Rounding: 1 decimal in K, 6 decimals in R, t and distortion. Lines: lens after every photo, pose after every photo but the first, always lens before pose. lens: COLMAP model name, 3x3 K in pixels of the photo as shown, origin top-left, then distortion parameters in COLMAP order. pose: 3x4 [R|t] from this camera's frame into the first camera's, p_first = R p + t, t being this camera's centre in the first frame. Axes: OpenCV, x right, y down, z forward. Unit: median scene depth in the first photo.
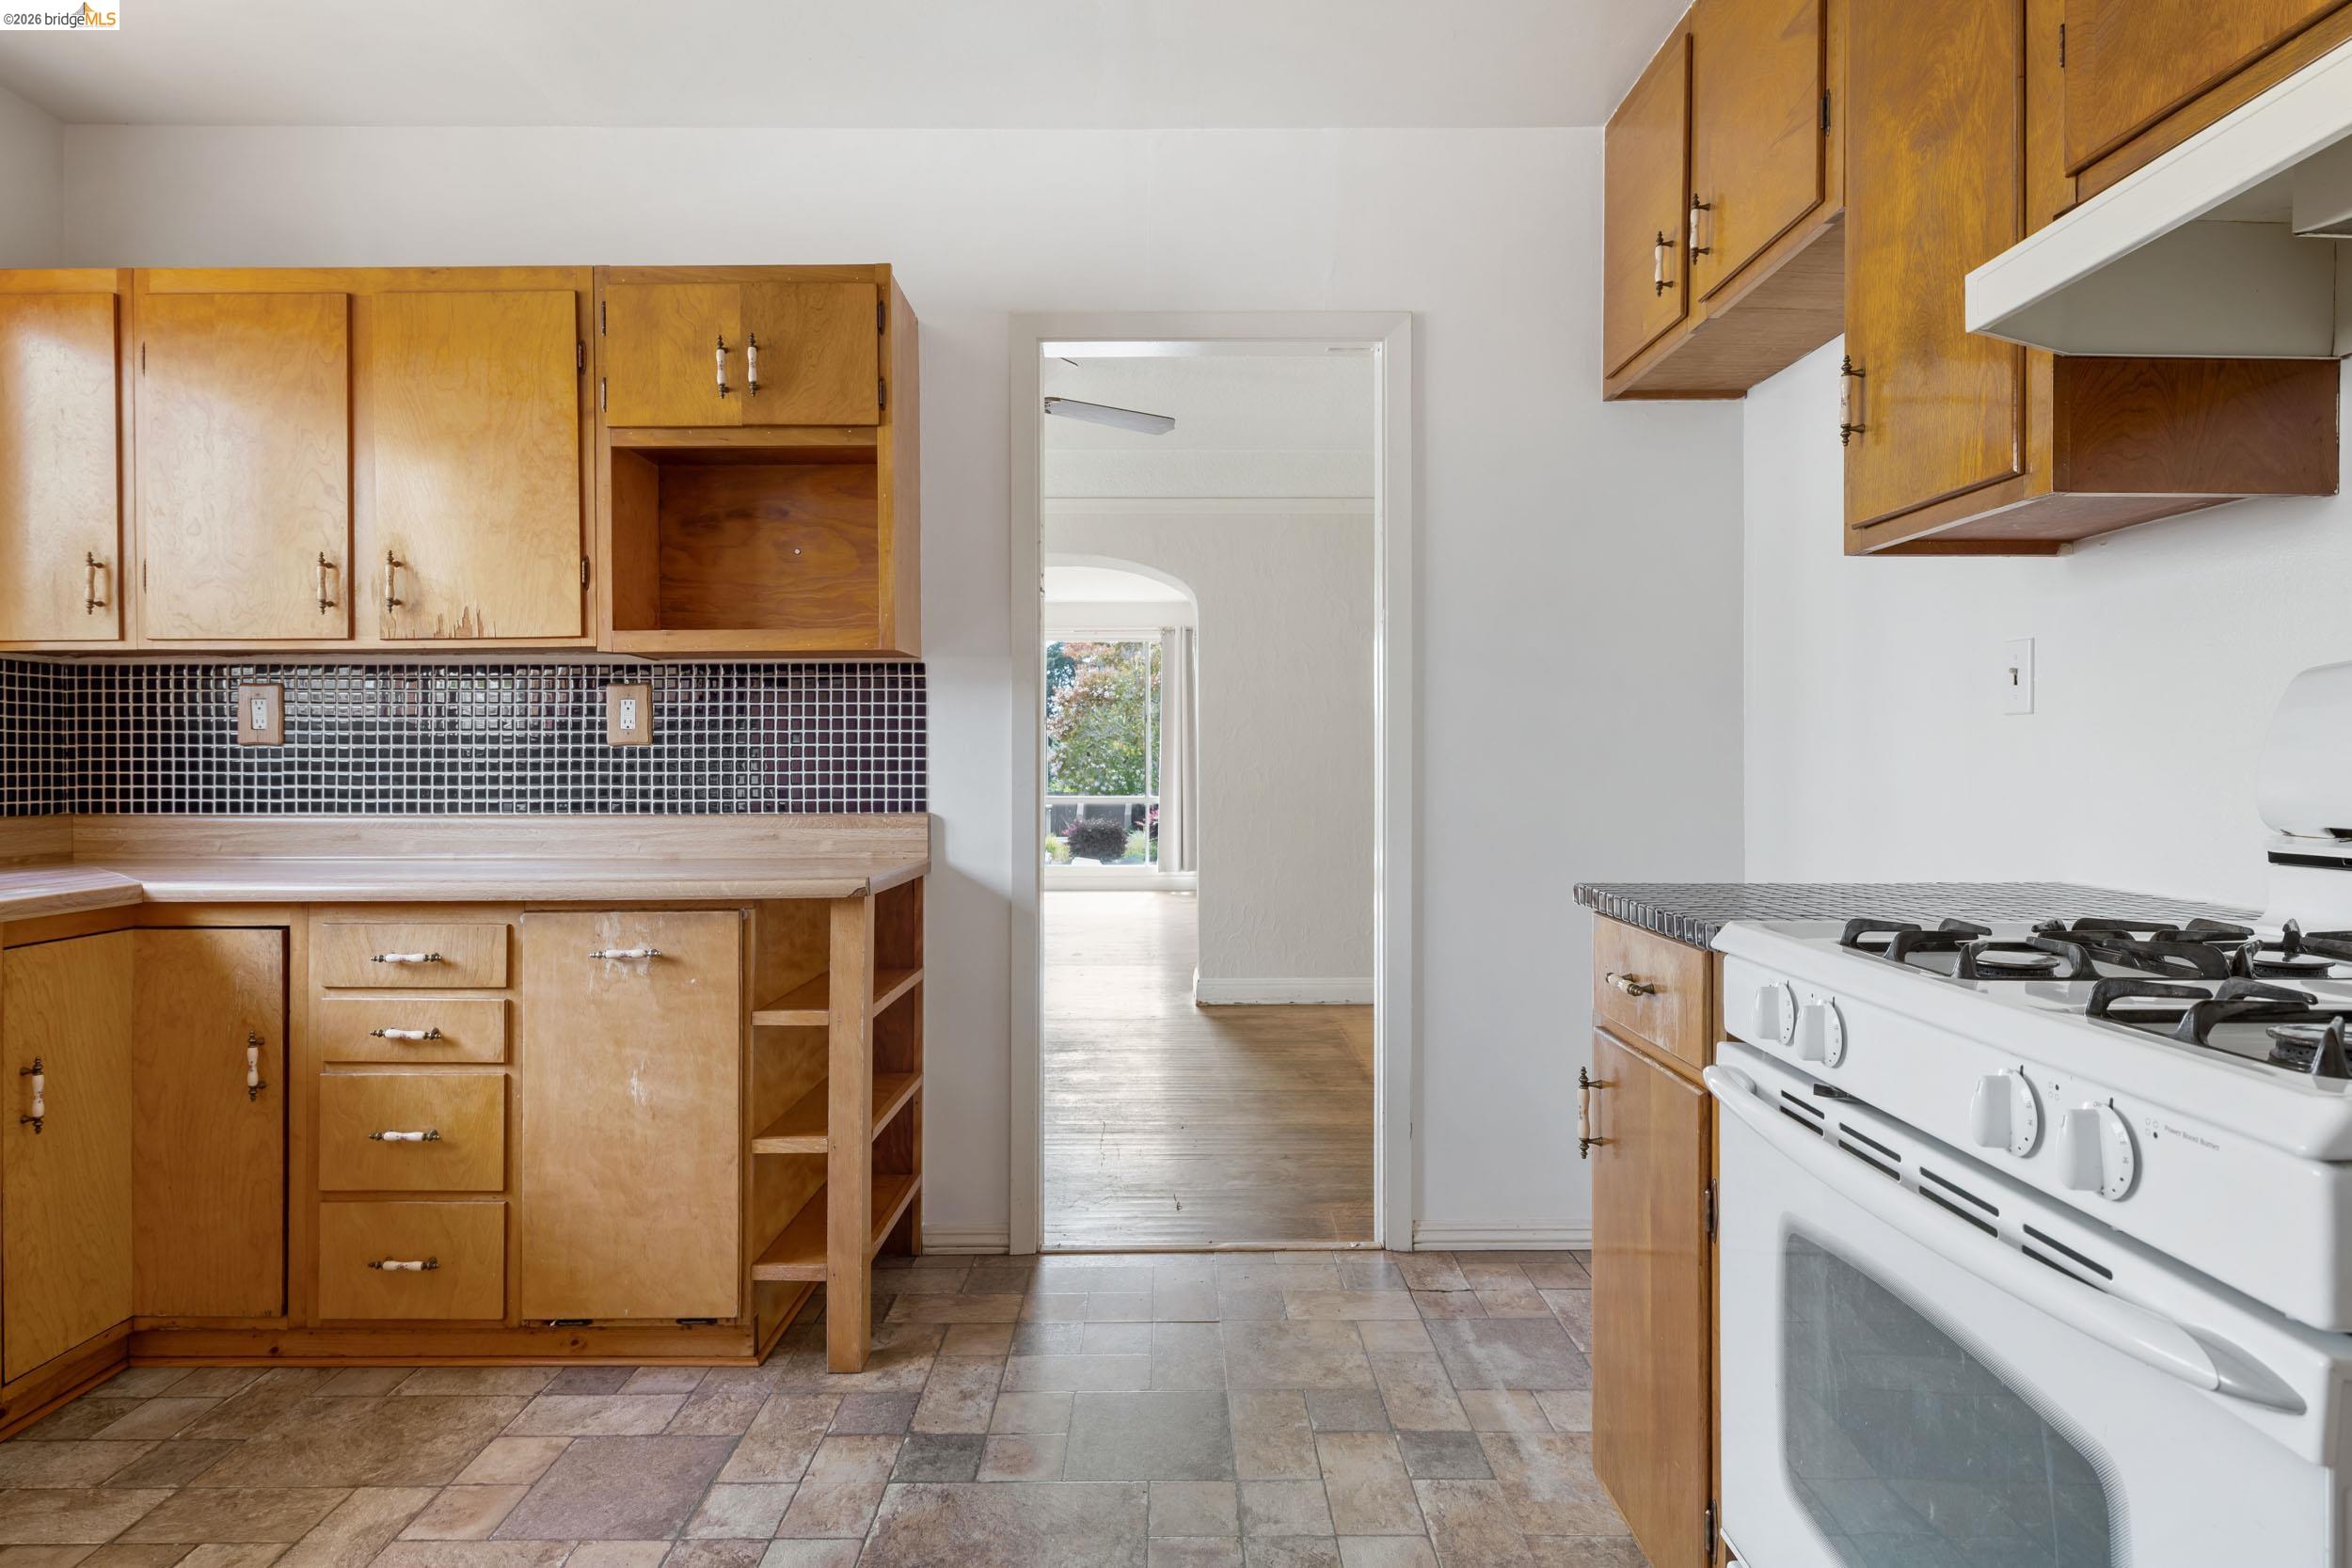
lens RADIAL K [[1367.1, 0, 1176.0], [0, 1367.1, 784.0], [0, 0, 1]] dist [-0.001022, -0.000441]
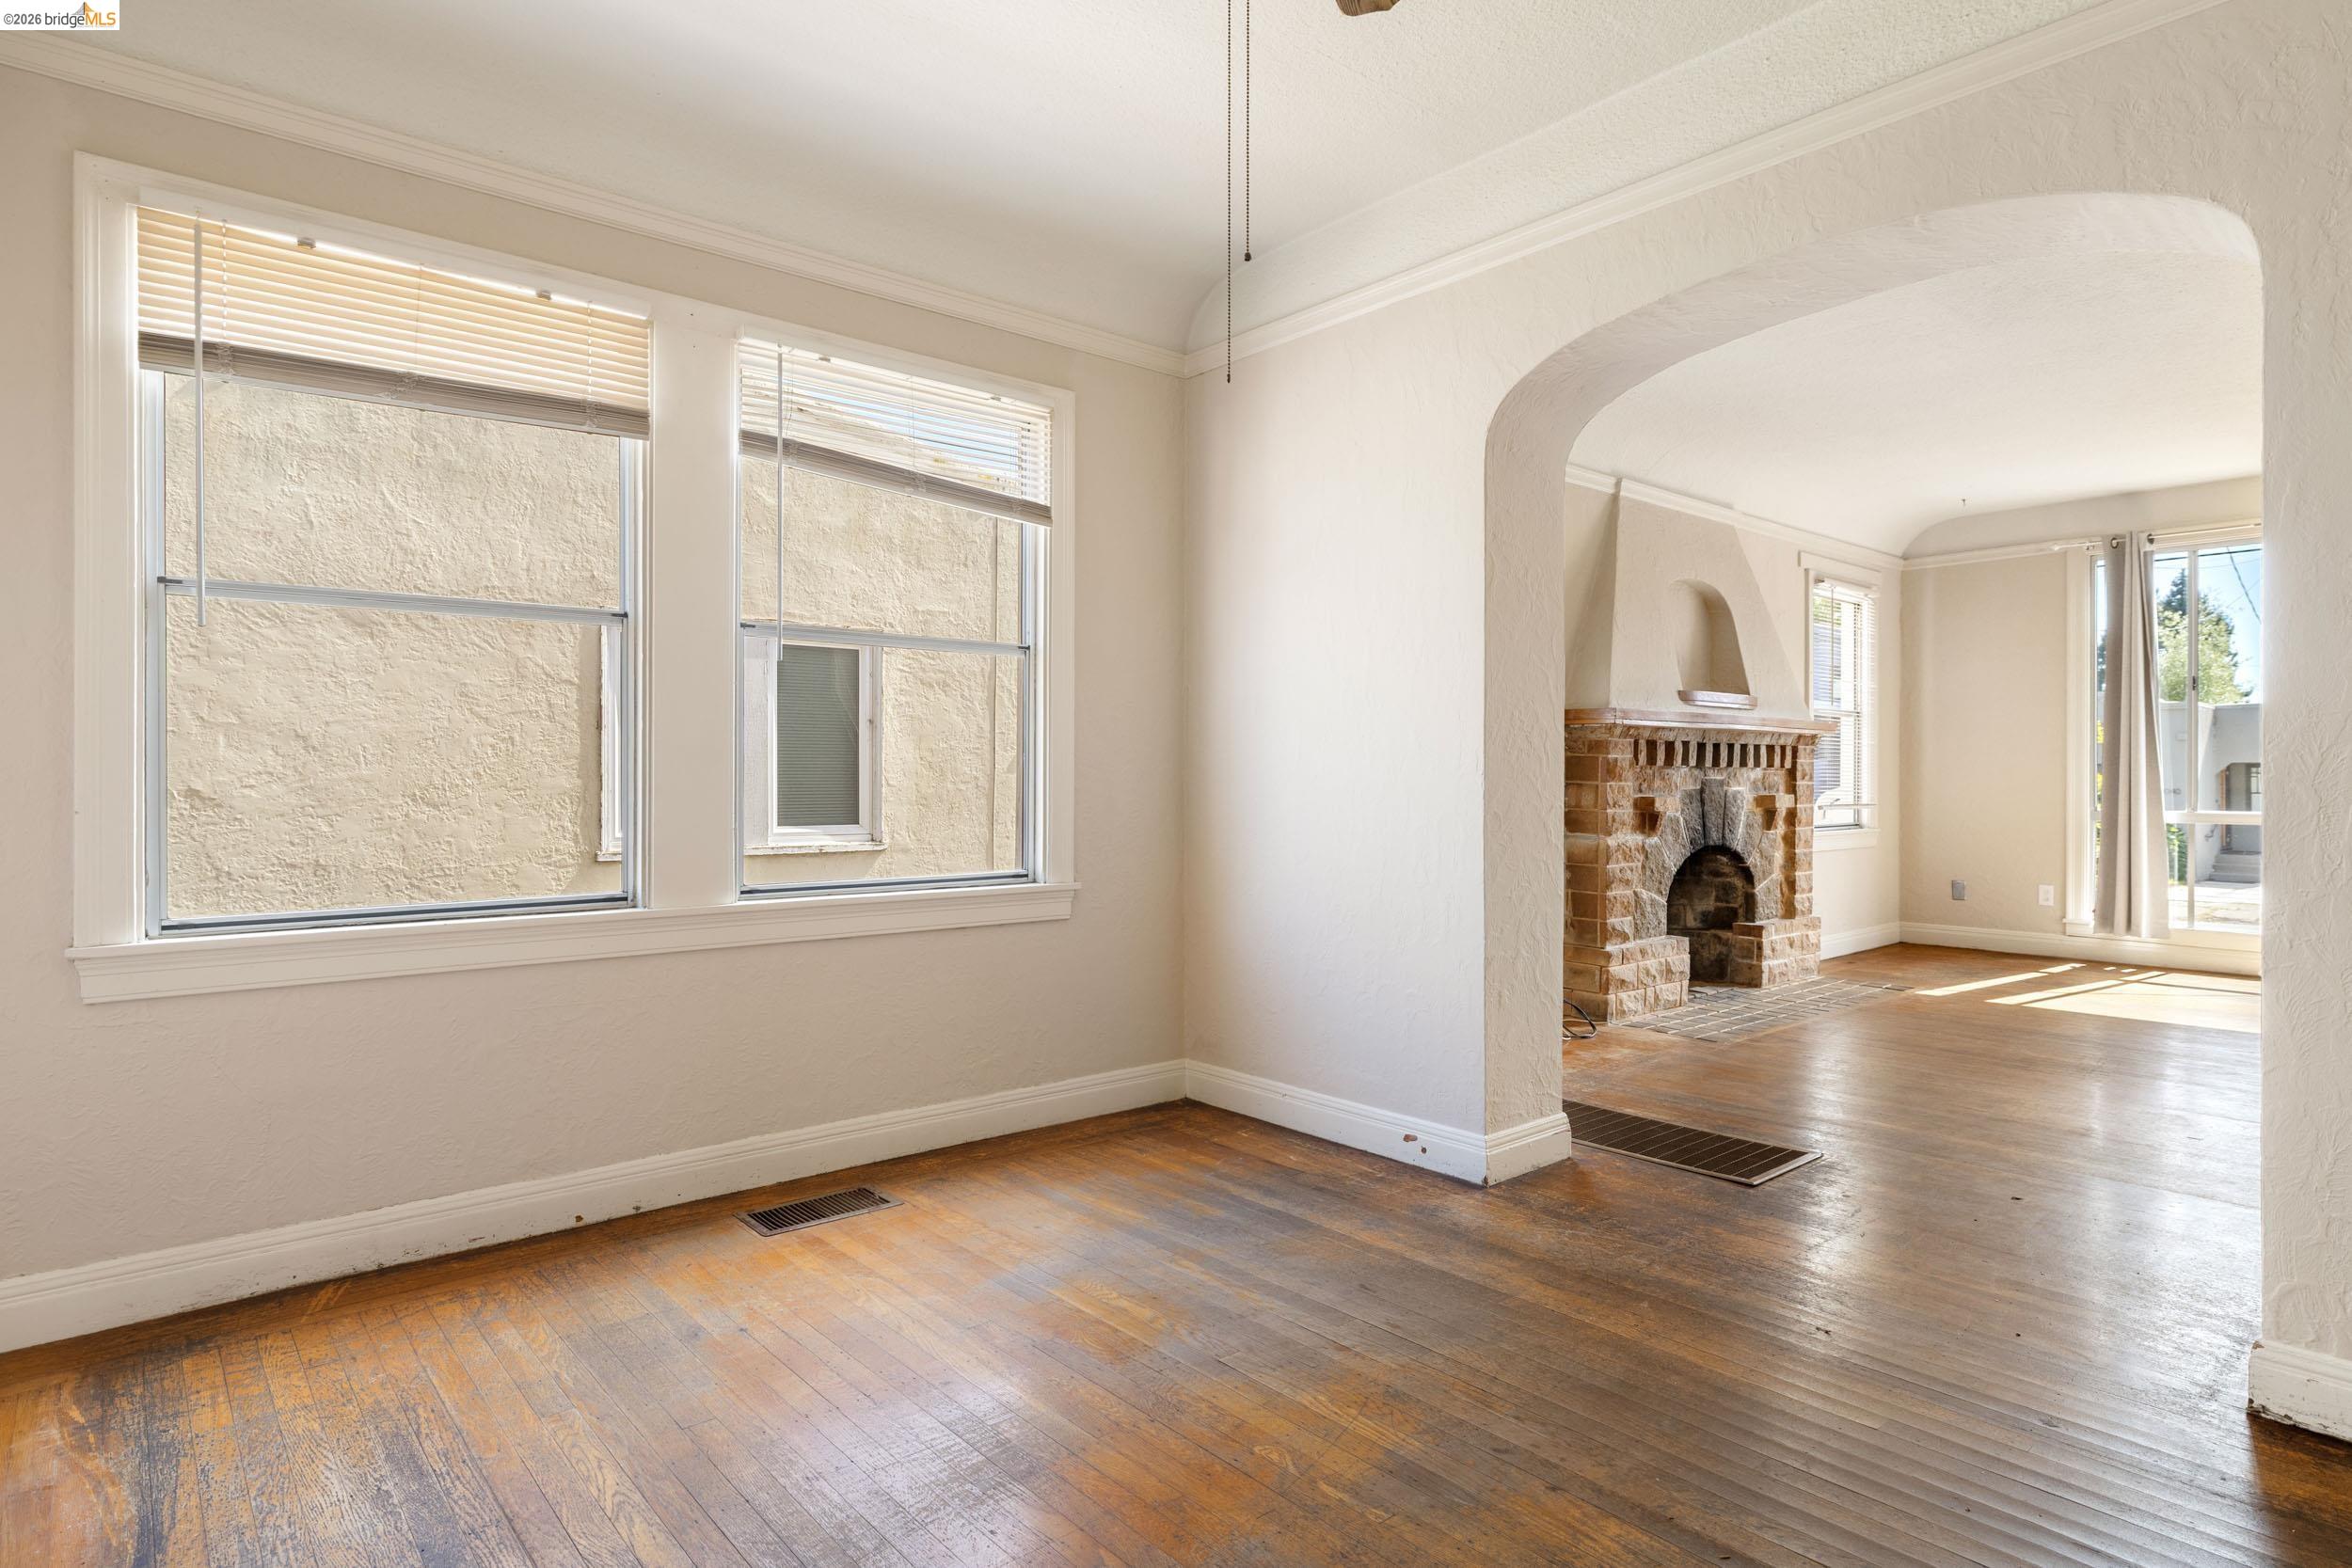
lens RADIAL K [[1272.2, 0, 1166.7], [0, 1272.2, 775.1], [0, 0, 1]] dist [-0.002627, 0.000723]
pose [[0.636625, 0.003889, -0.771164, 0.018413], [-0.013881, 0.999883, -0.006417, 0.001249], [0.771049, 0.014790, 0.636604, 0.121590]]
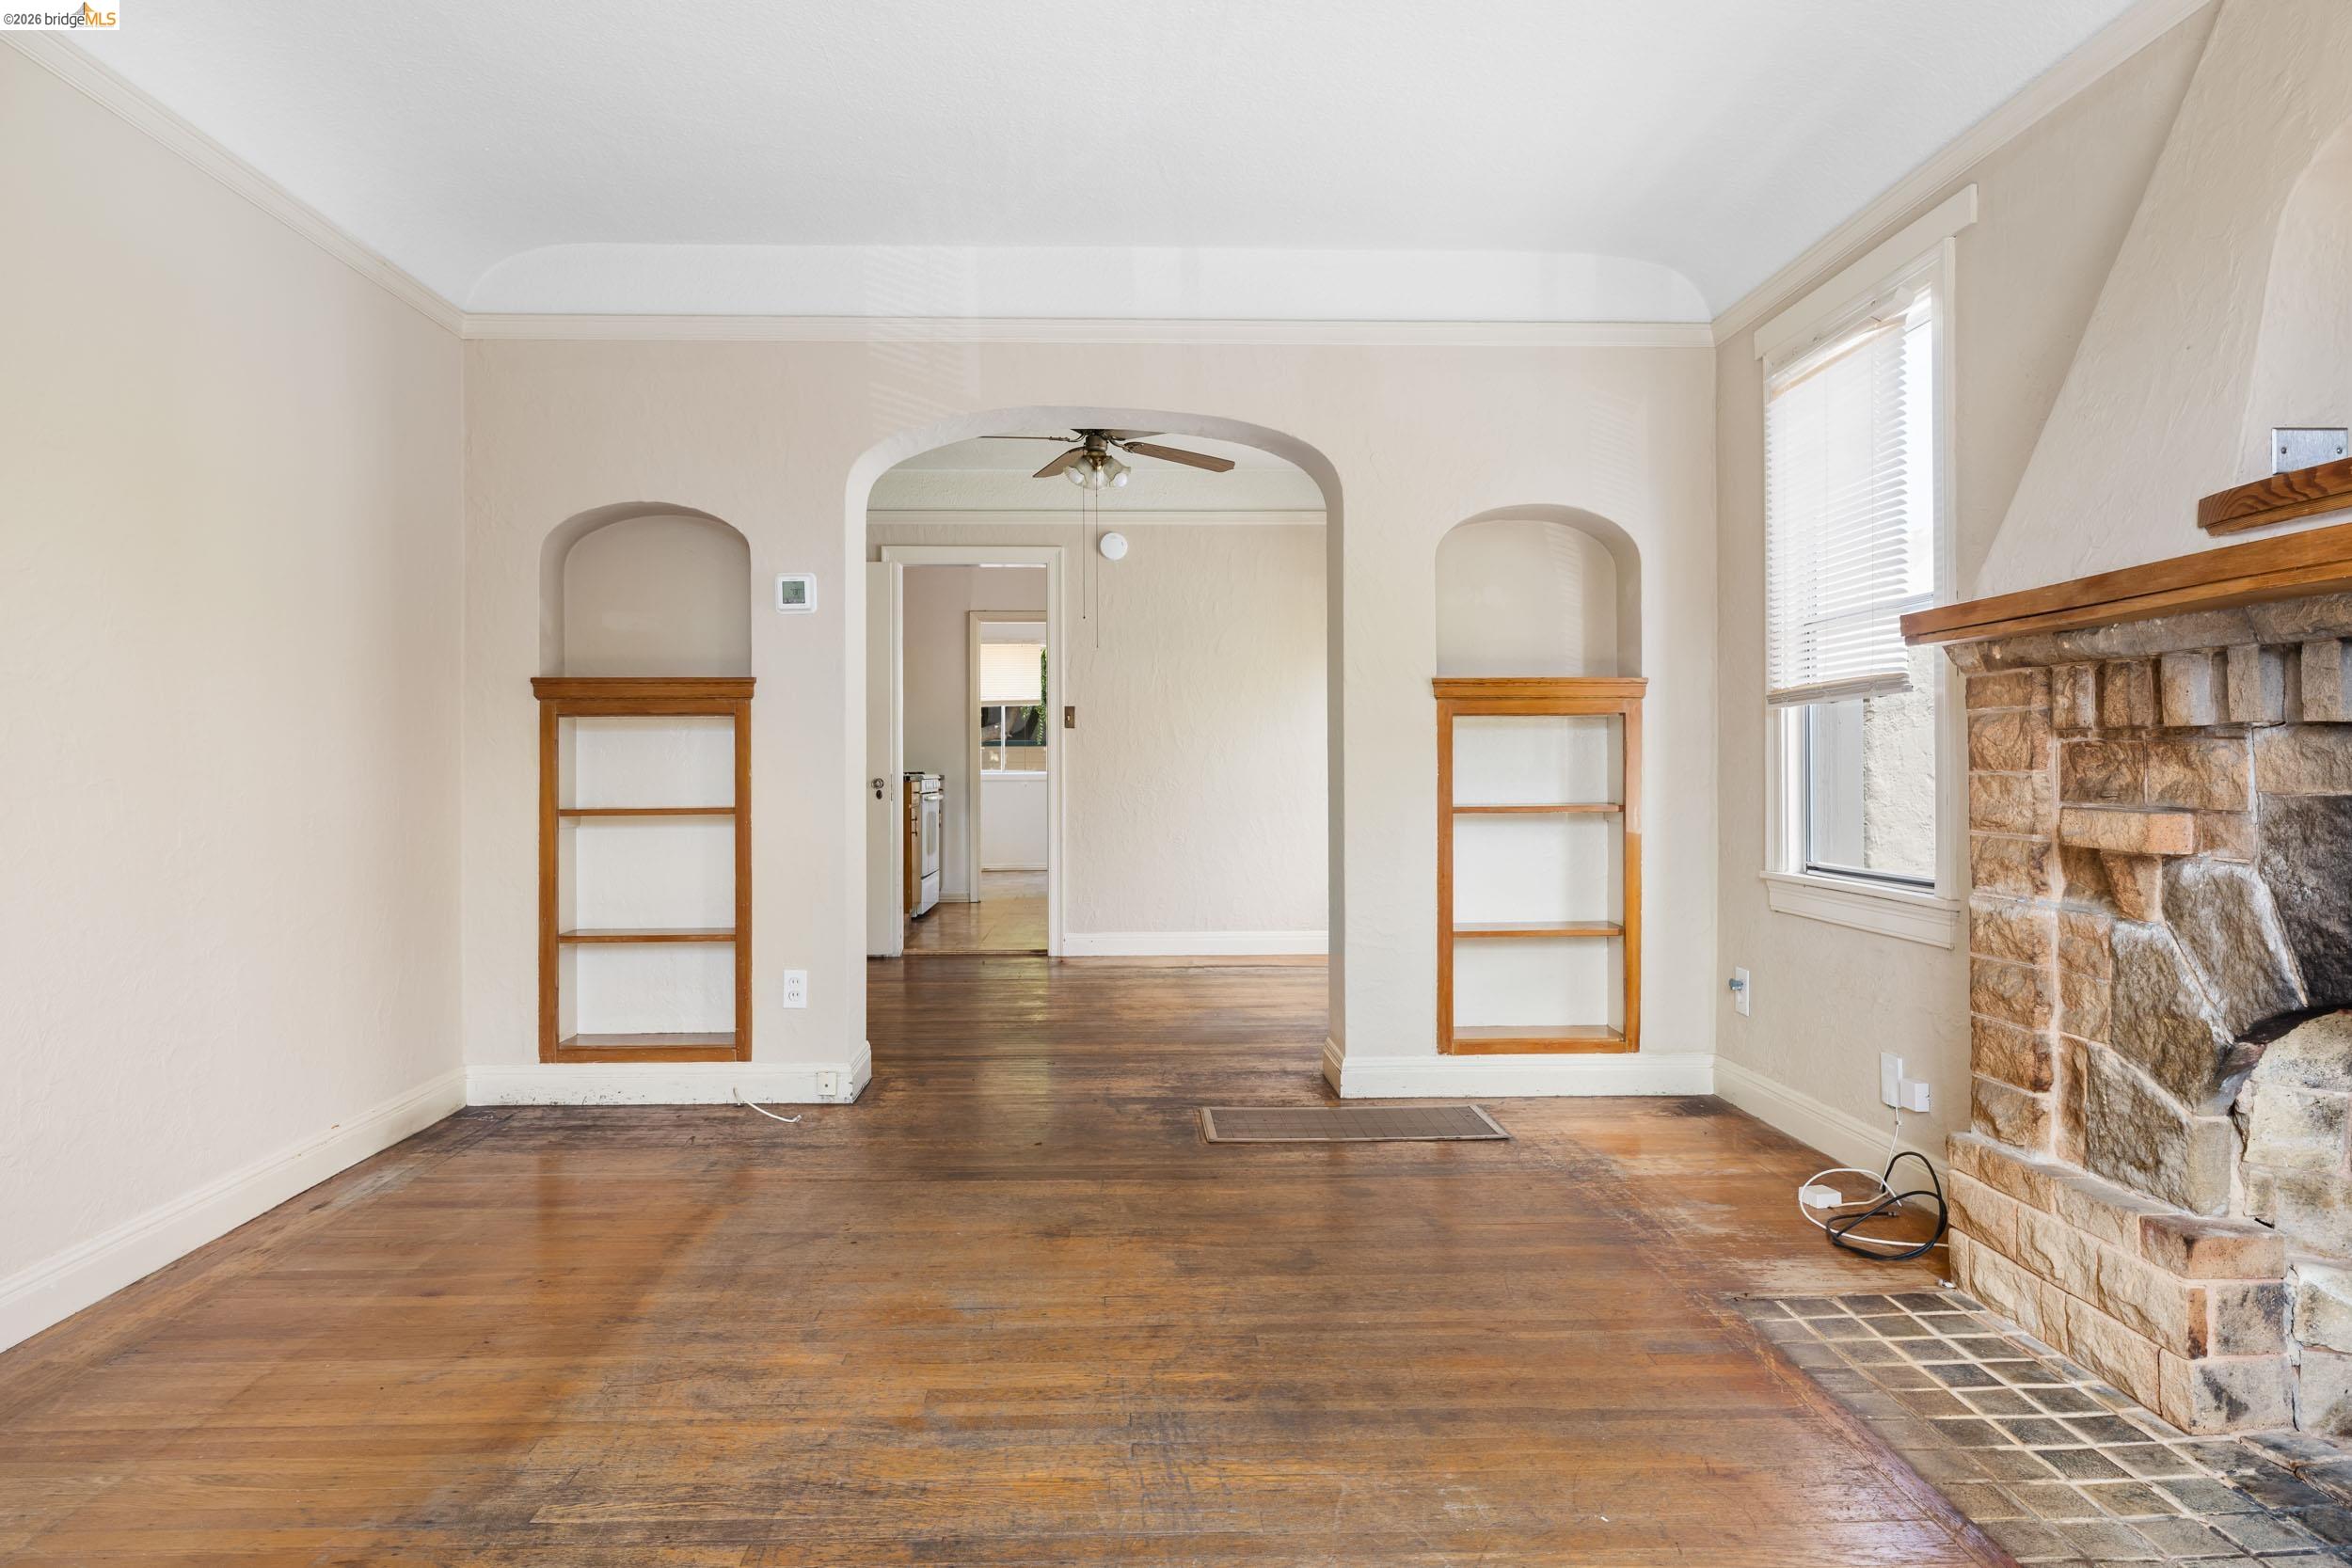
lens RADIAL K [[1538.2, 0, 1160.8], [0, 1538.2, 762.1], [0, 0, 1]] dist [-0.000575, 0.001519]
pose [[-0.999830, 0.001934, -0.018334, -0.024787], [0.001713, 0.999926, 0.012064, -0.001470], [0.018356, 0.012031, -0.999759, 0.373791]]
